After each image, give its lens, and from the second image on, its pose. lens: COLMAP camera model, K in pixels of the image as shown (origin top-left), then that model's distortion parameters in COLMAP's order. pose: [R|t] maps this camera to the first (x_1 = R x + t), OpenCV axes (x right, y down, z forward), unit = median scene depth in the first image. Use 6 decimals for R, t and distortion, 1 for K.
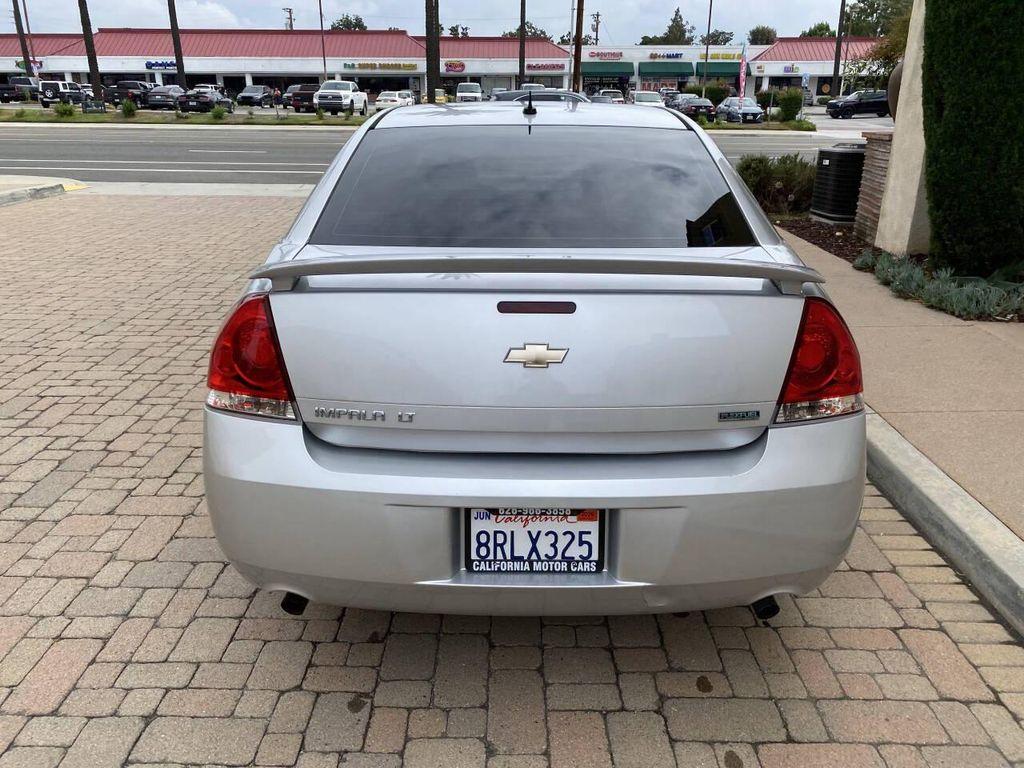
lens RADIAL K [[781.0, 0, 515.2], [0, 781.0, 380.6], [0, 0, 1]] dist [0.025543, -0.019423]
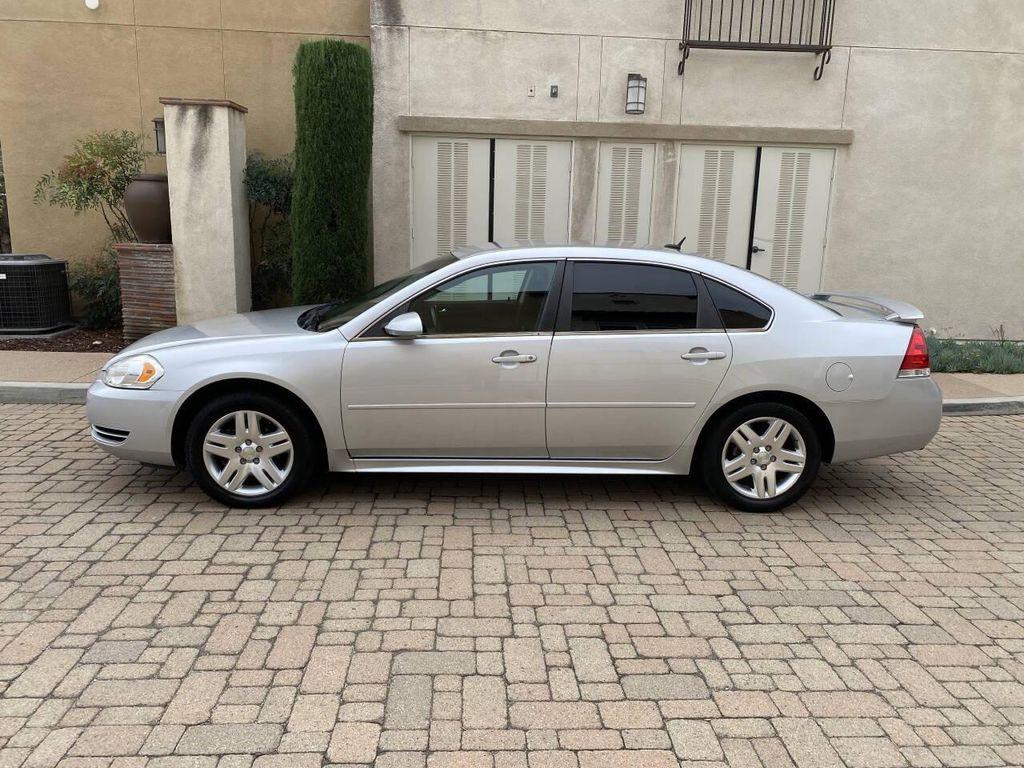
lens RADIAL K [[781.0, 0, 509.5], [0, 781.0, 380.9], [0, 0, 1]] dist [0.025543, -0.019423]
pose [[-0.057749, -0.214236, 0.975073, -2.333868], [0.309086, 0.924877, 0.221513, -0.773441], [-0.949279, 0.314173, 0.012806, 1.932256]]
